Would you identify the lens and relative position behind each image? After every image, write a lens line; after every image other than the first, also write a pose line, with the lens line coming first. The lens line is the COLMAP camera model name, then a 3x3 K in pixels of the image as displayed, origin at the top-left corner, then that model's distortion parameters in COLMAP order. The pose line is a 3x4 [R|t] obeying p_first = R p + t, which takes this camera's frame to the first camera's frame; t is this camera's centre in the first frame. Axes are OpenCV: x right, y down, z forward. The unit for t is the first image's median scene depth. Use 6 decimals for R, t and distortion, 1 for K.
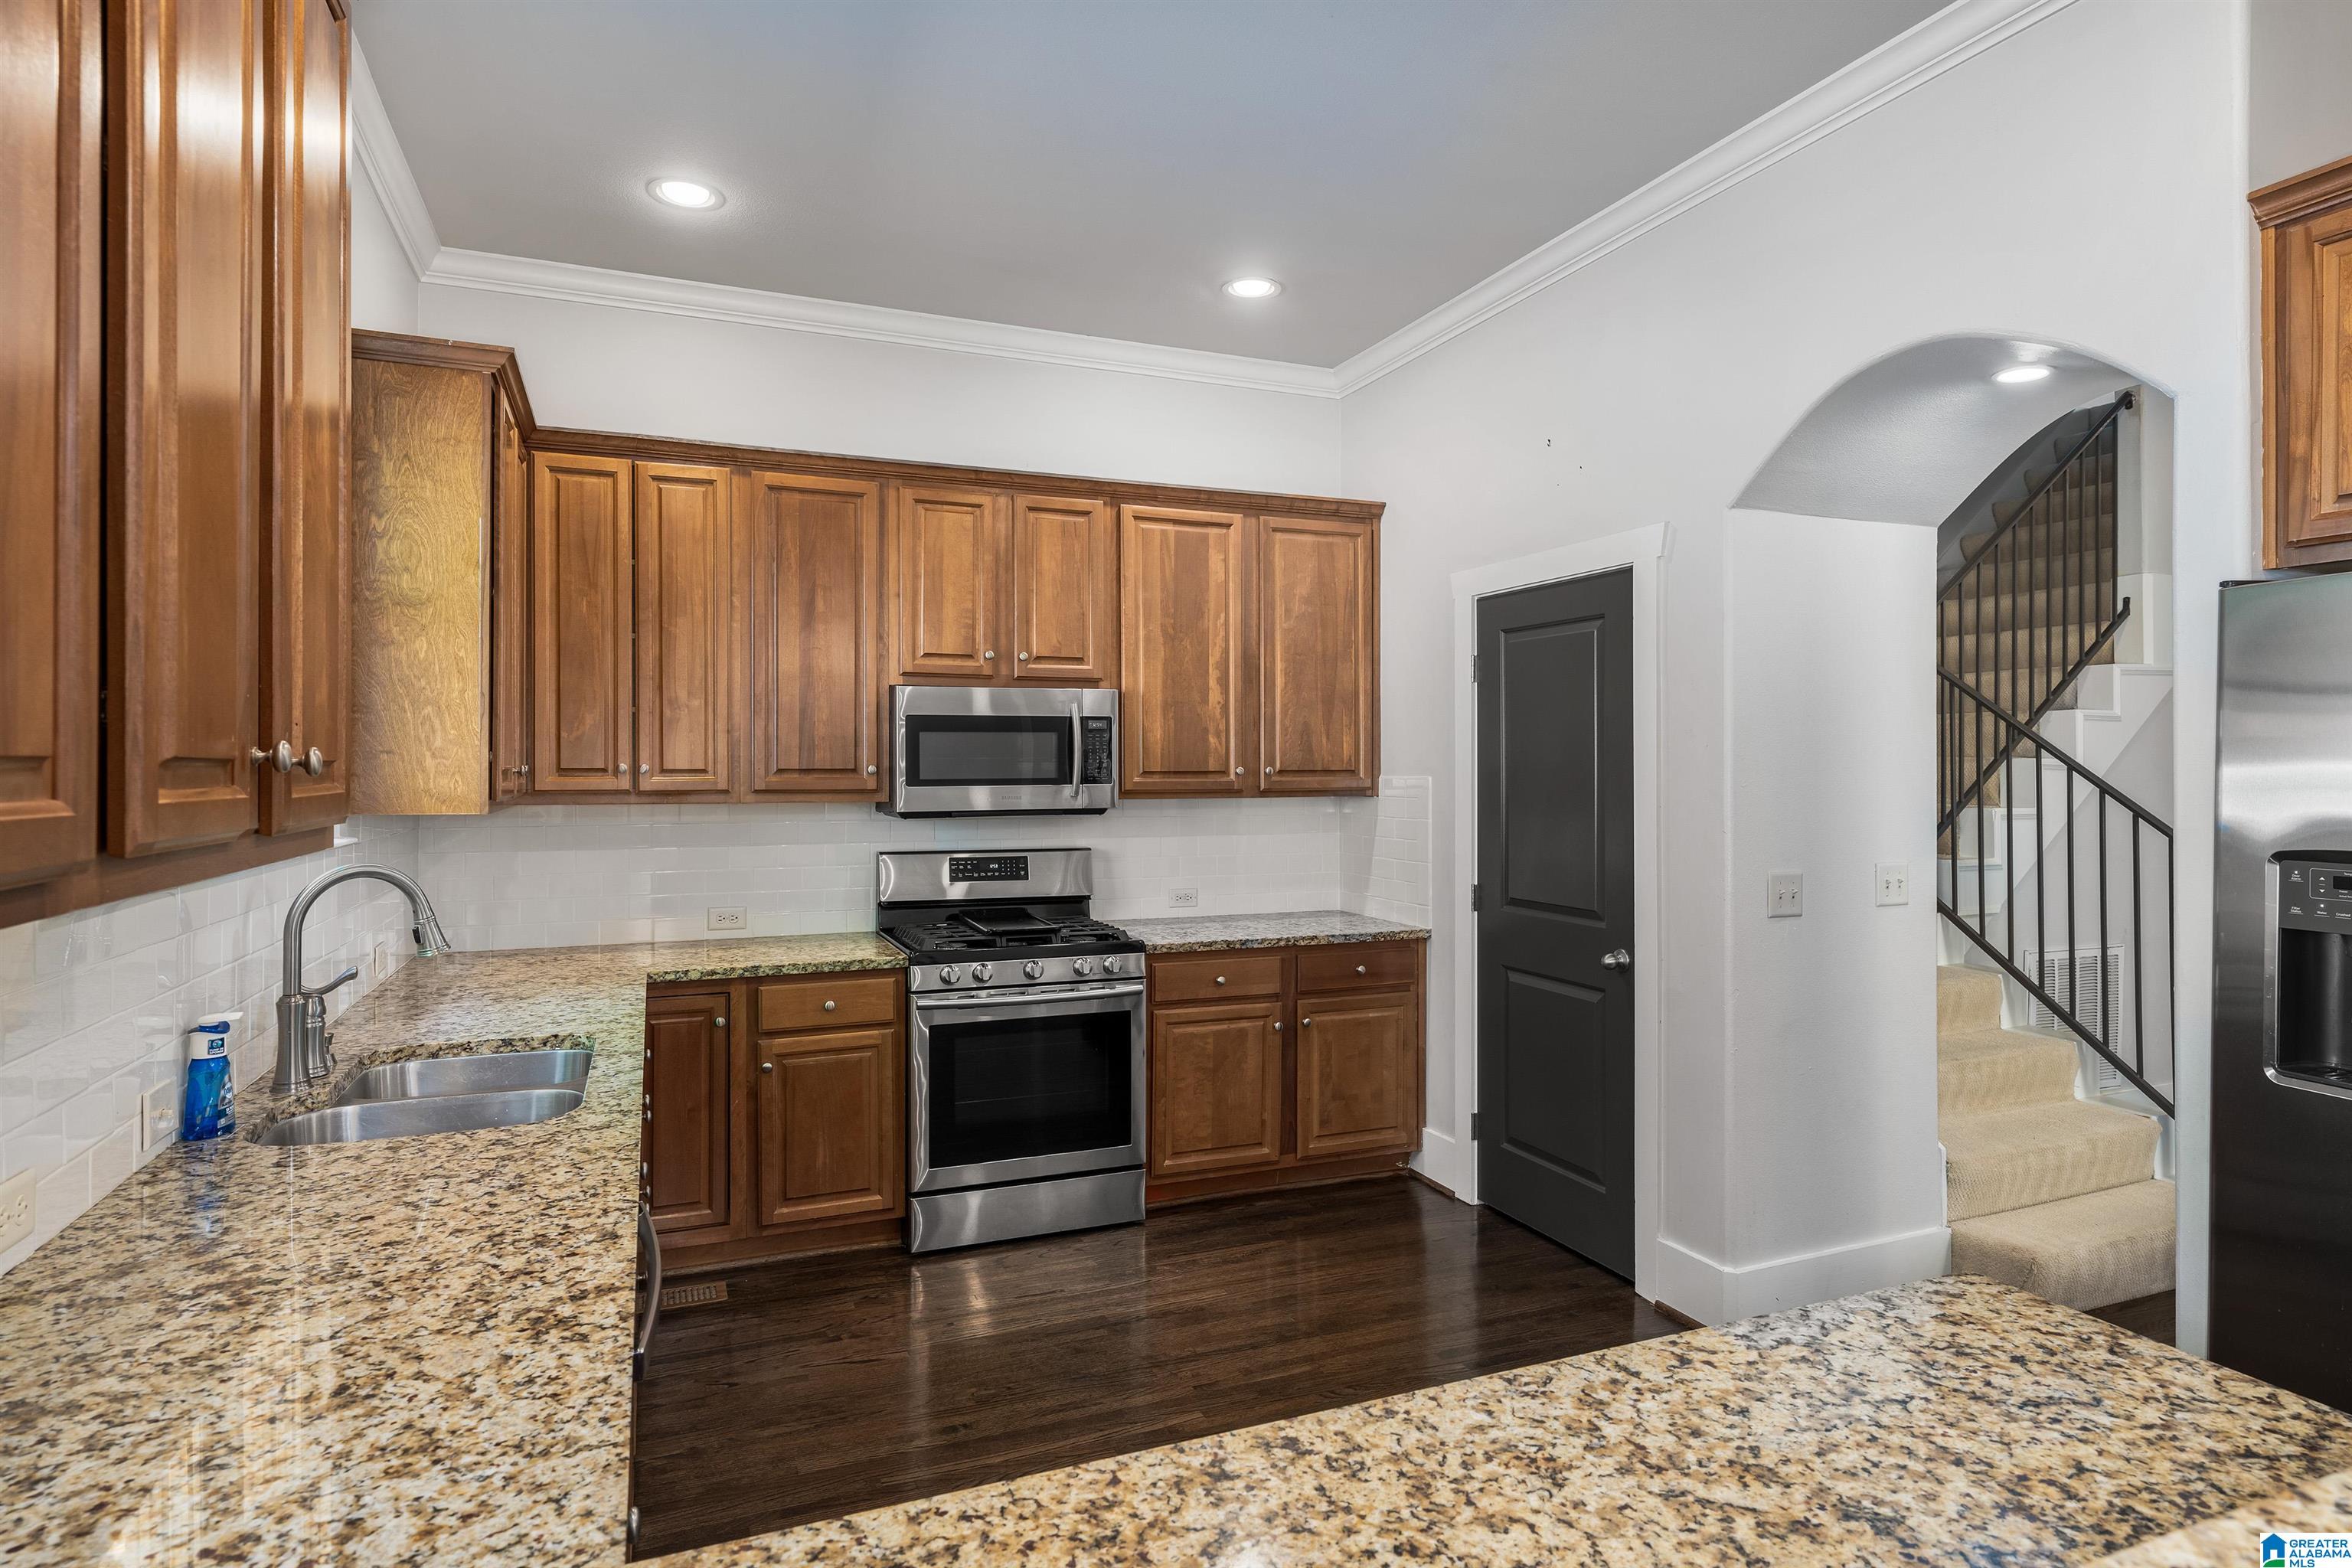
lens RADIAL K [[1280.7, 0, 1181.8], [0, 1280.7, 775.2], [0, 0, 1]] dist [-0.001880, -0.000687]
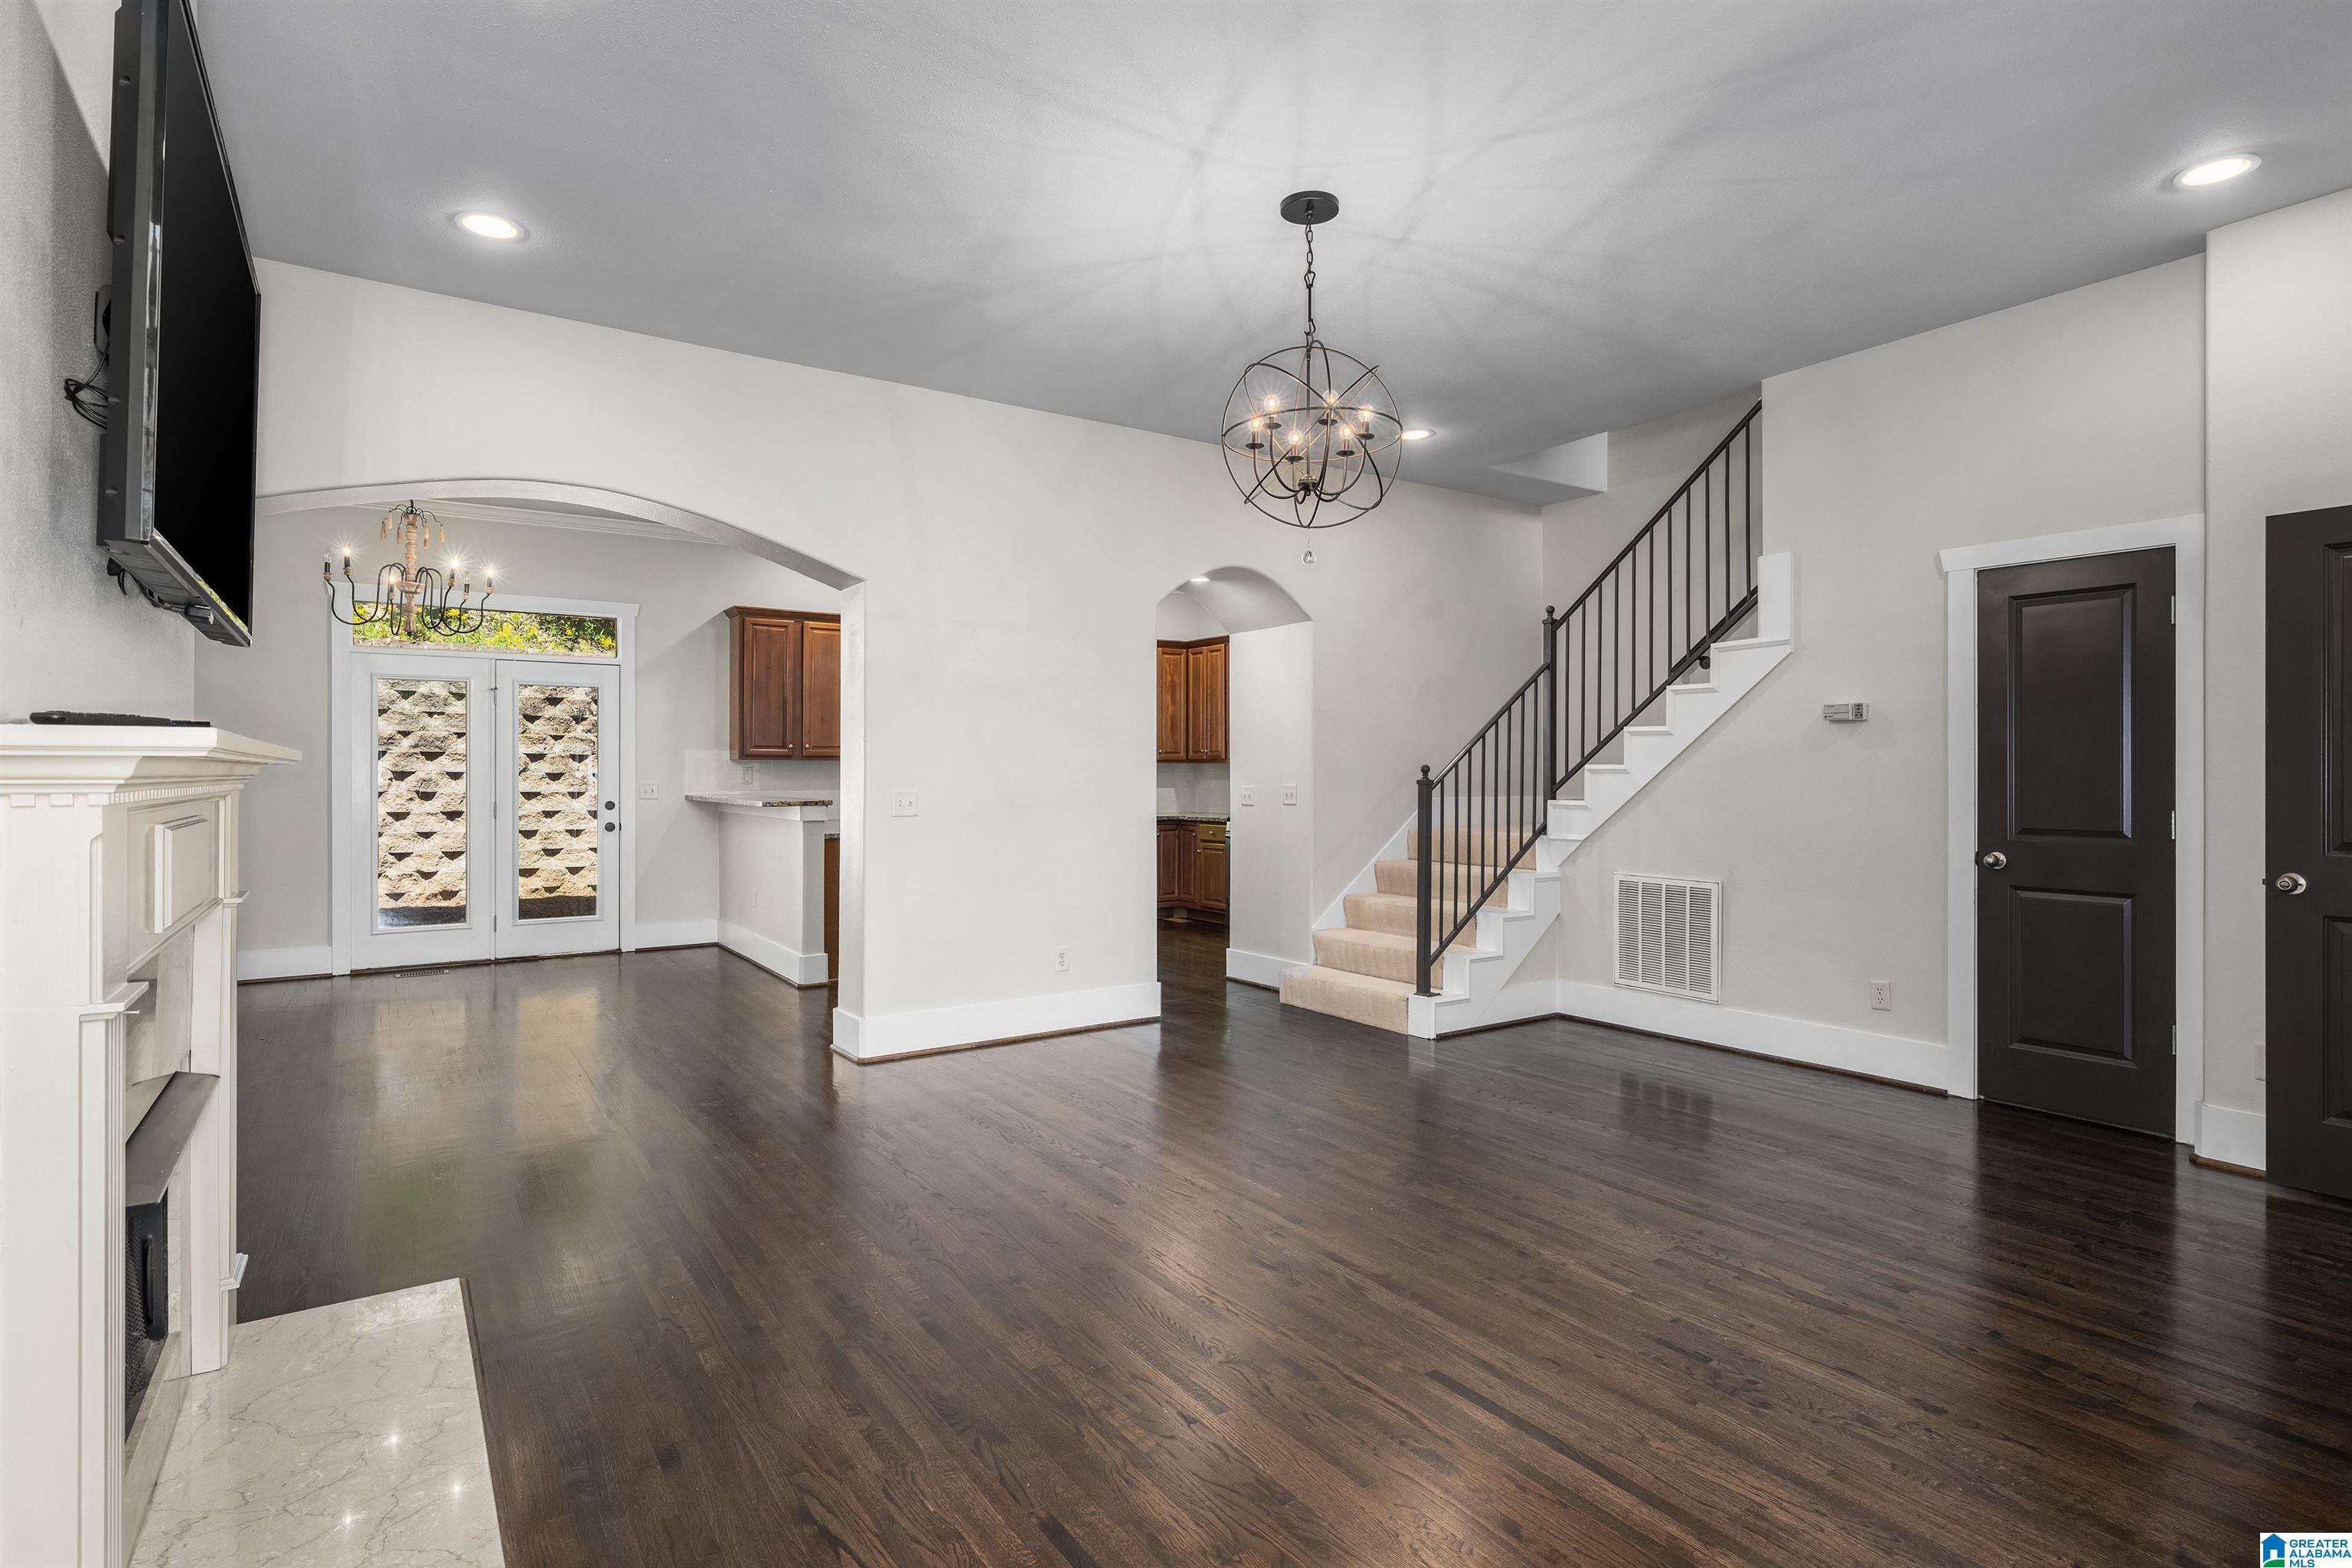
lens RADIAL K [[1190.2, 0, 1184.8], [0, 1190.2, 772.4], [0, 0, 1]] dist [0.004397, 0.000719]
pose [[0.193915, 0.001124, -0.981018, 2.082608], [-0.002688, 0.999996, 0.000614, 0.040396], [0.981015, 0.002517, 0.193917, 0.382540]]
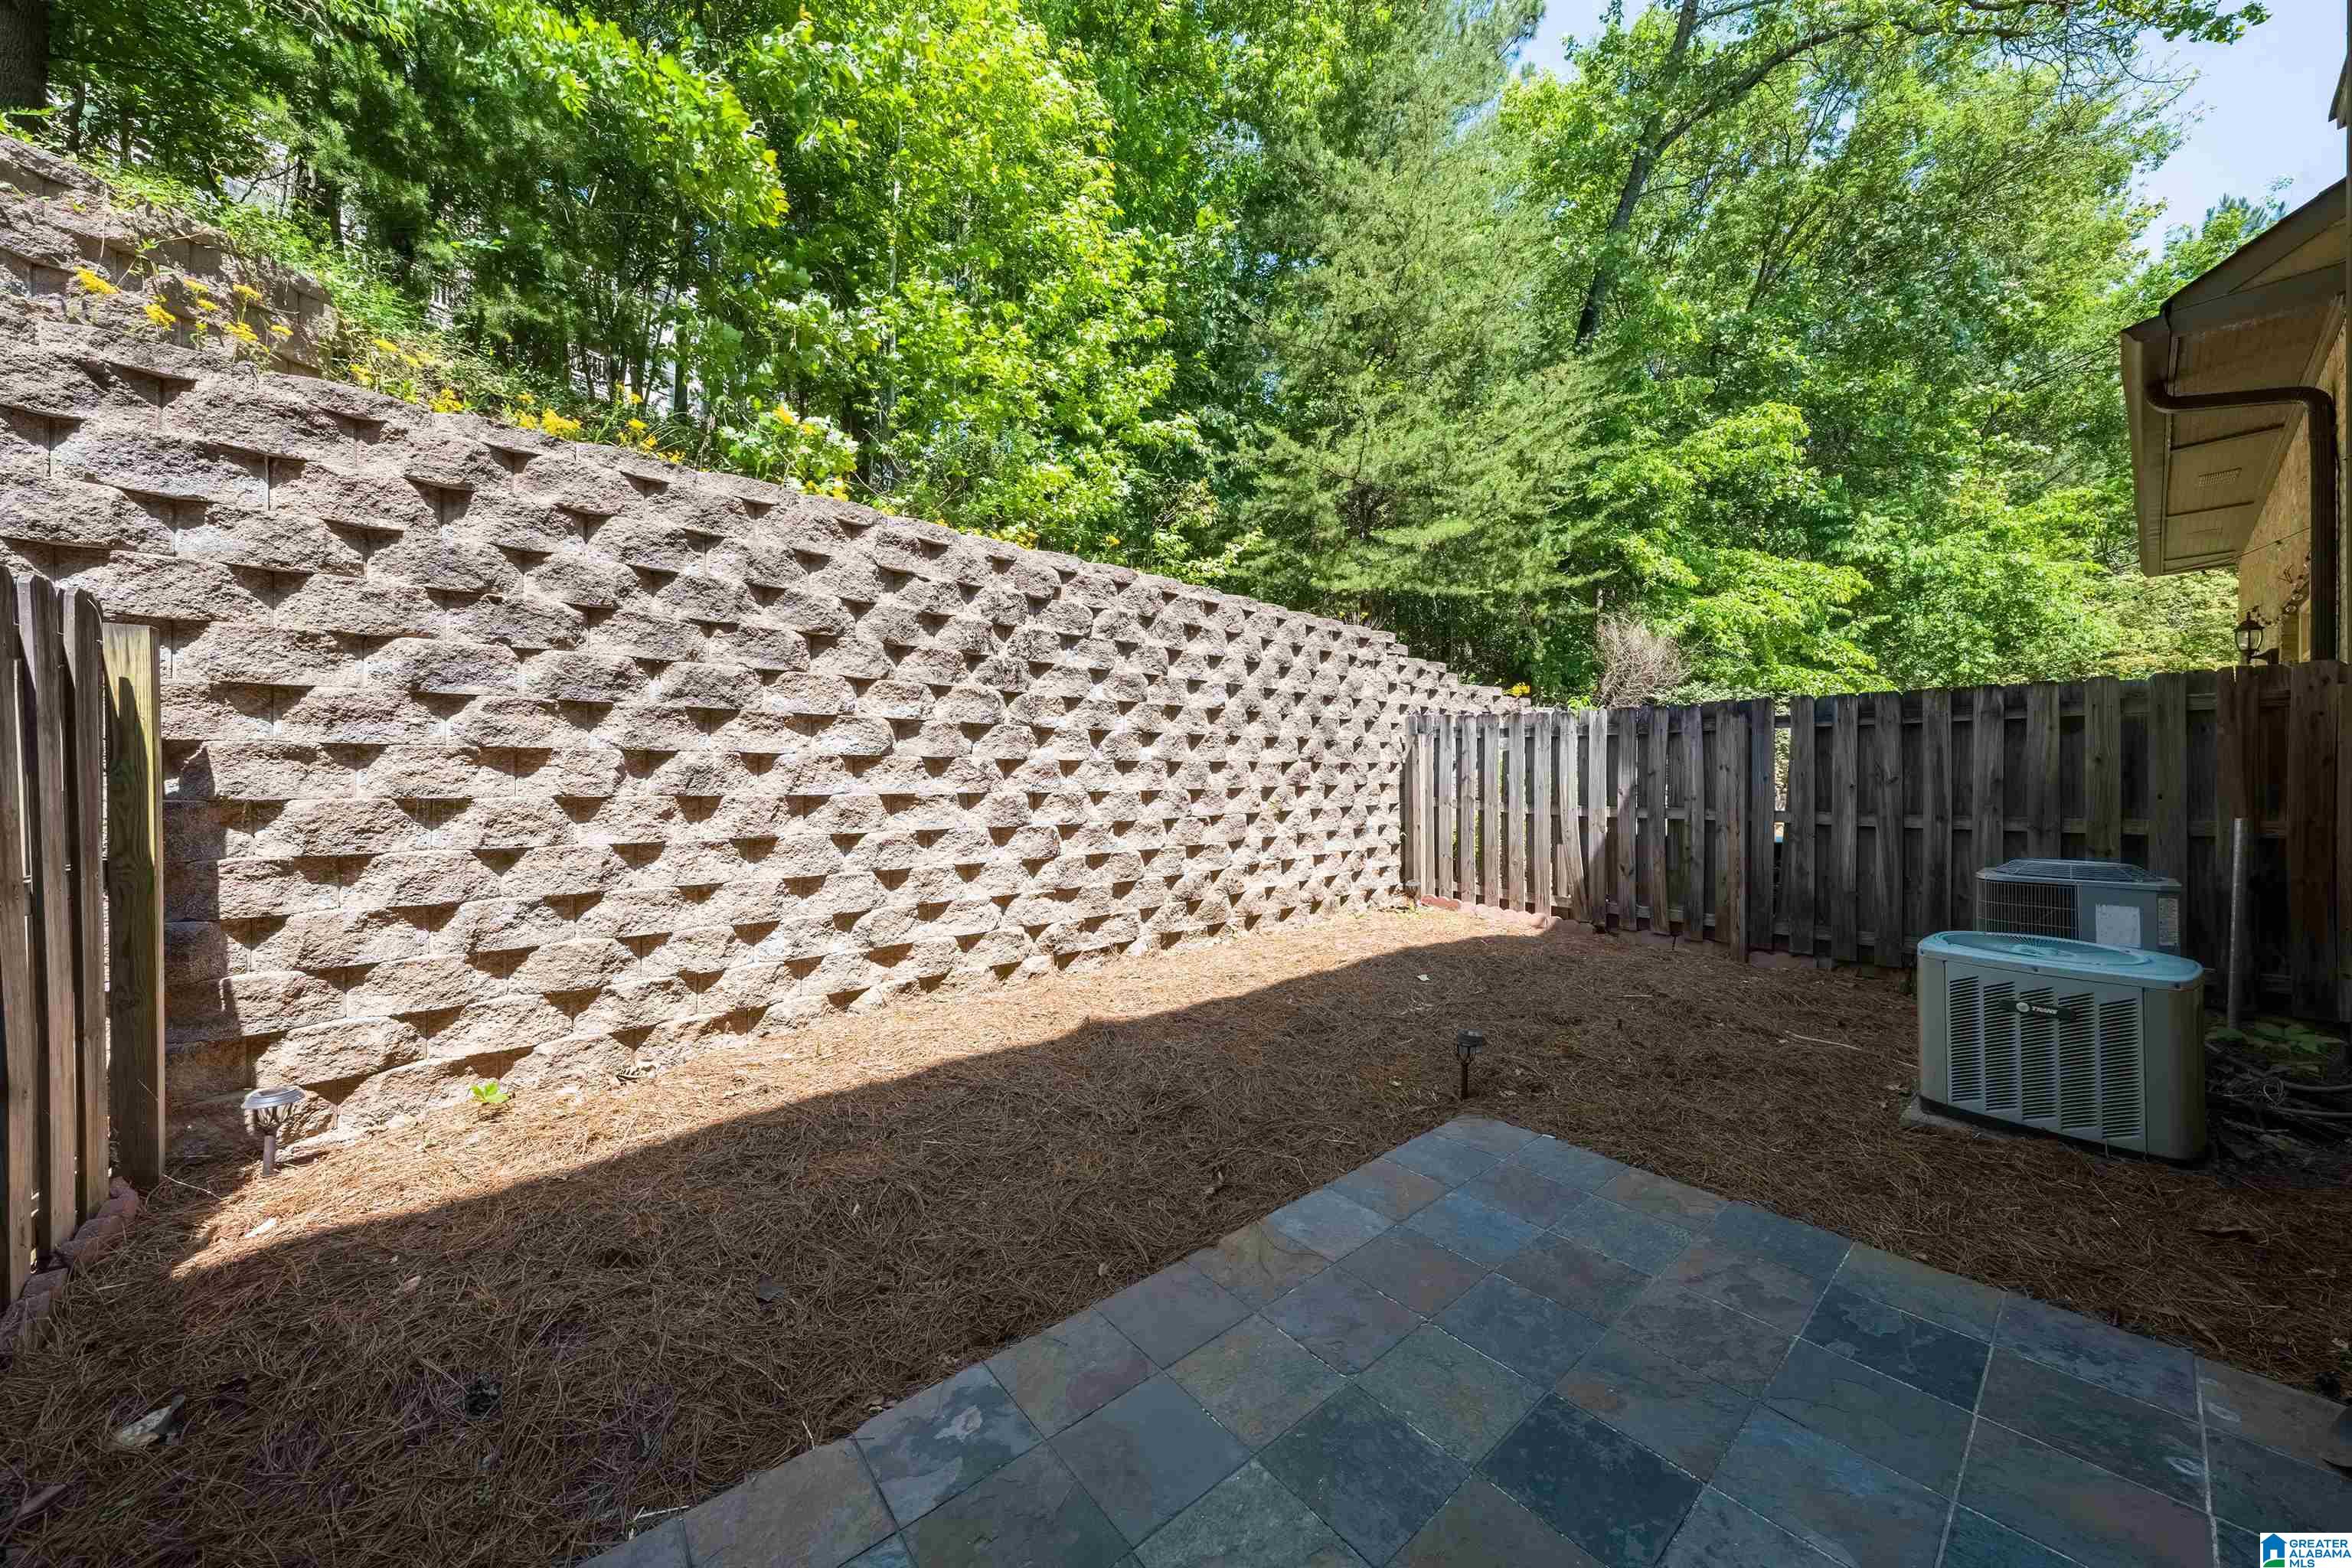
lens RADIAL K [[799.1, 0, 1179.5], [0, 799.1, 775.7], [0, 0, 1]] dist [-0.000419, -0.000012]
pose [[0.287373, 0.001833, -0.957817, -0.143690], [0.004011, 0.999987, 0.003117, 0.069421], [0.957810, -0.004738, 0.287362, -0.619491]]
